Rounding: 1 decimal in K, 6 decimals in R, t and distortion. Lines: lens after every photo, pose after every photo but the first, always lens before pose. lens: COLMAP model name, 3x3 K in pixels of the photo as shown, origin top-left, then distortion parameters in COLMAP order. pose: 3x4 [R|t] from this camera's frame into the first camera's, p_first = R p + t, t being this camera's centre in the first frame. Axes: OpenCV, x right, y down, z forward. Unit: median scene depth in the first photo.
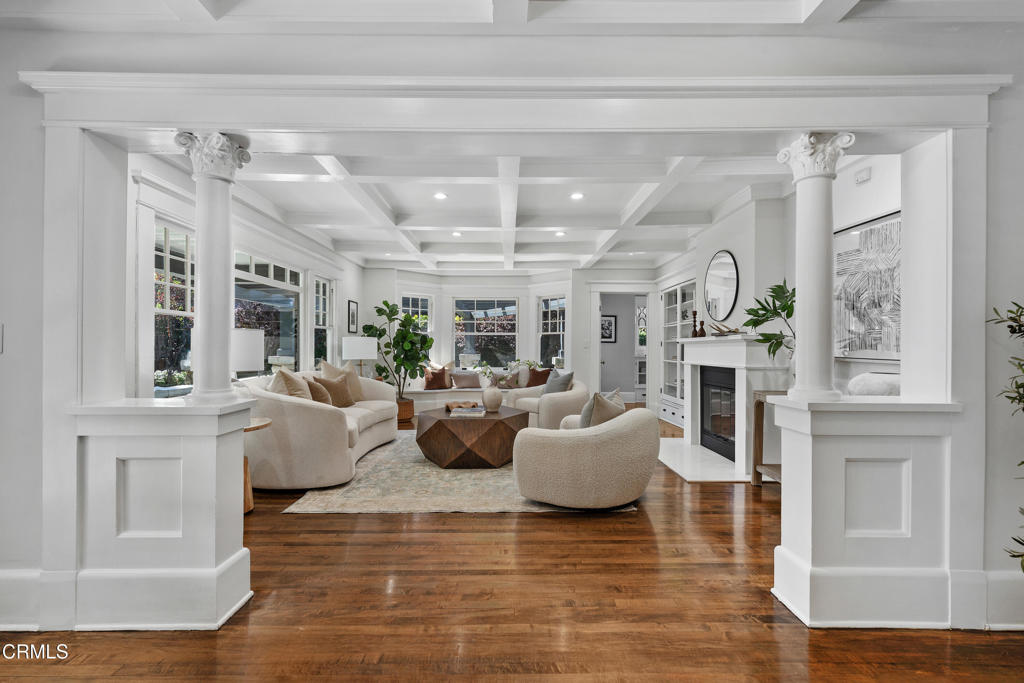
lens RADIAL K [[462.7, 0, 506.9], [0, 462.7, 345.7], [0, 0, 1]] dist [-0.001016, -0.000692]
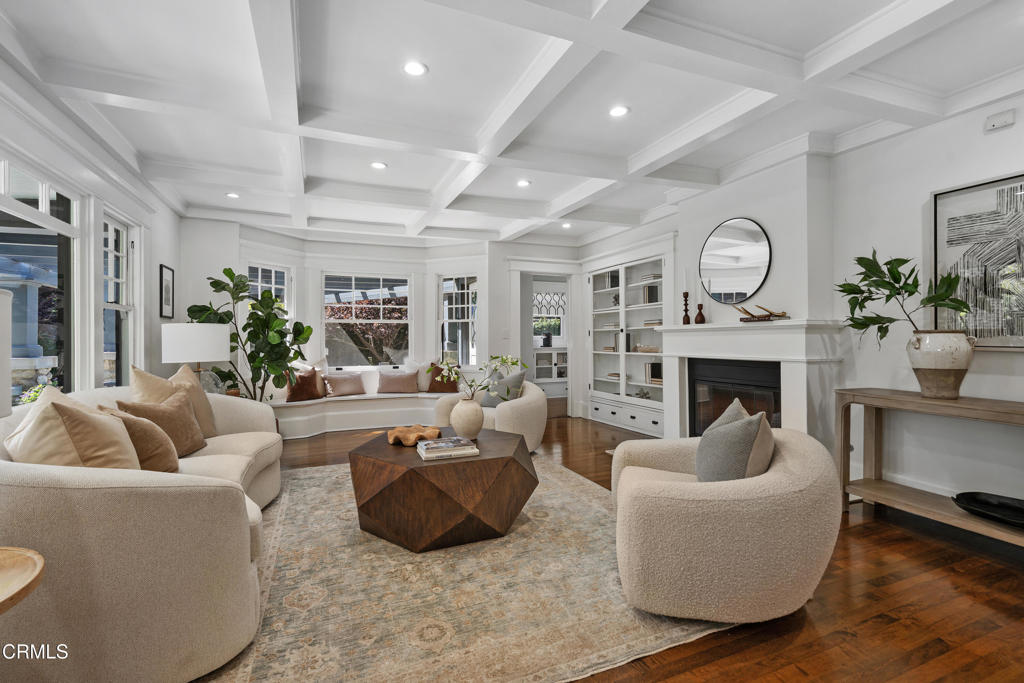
lens RADIAL K [[464.7, 0, 509.4], [0, 464.7, 336.1], [0, 0, 1]] dist [0.000280, -0.000101]
pose [[0.924591, -0.008952, 0.380856, -0.156045], [0.009400, 0.999956, 0.000685, -0.000044], [-0.380846, 0.002946, 0.924634, 0.270317]]
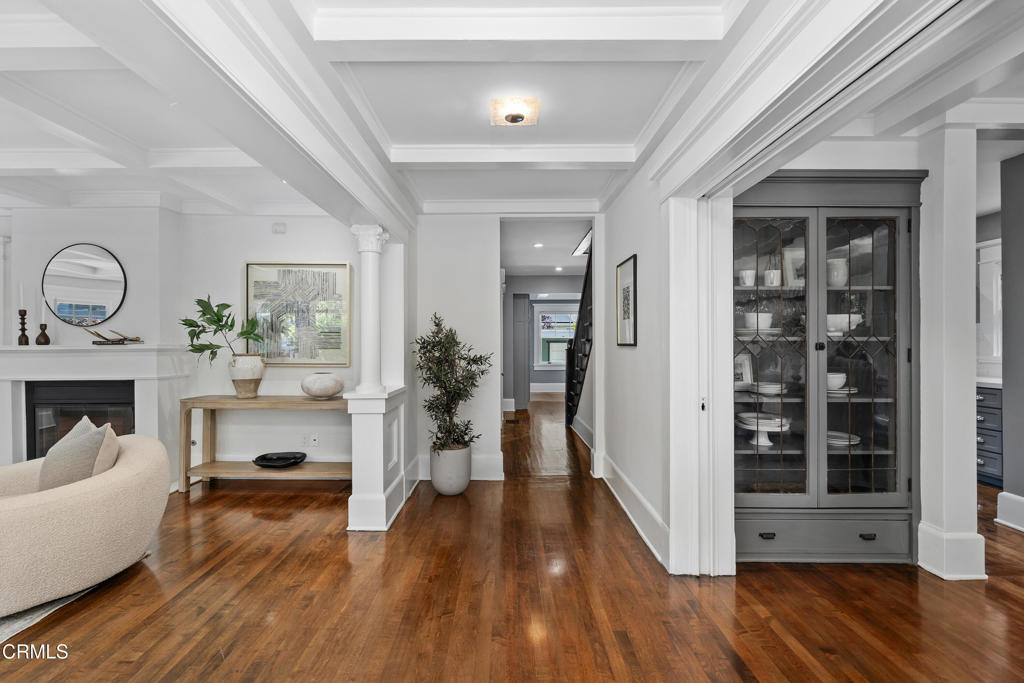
lens RADIAL K [[462.7, 0, 506.9], [0, 462.7, 345.7], [0, 0, 1]] dist [-0.001016, -0.000692]
pose [[-0.001016, -0.006617, 0.999978, -0.270467], [0.001185, 0.999977, 0.006618, -0.015532], [-0.999999, 0.001192, -0.001008, 0.159183]]
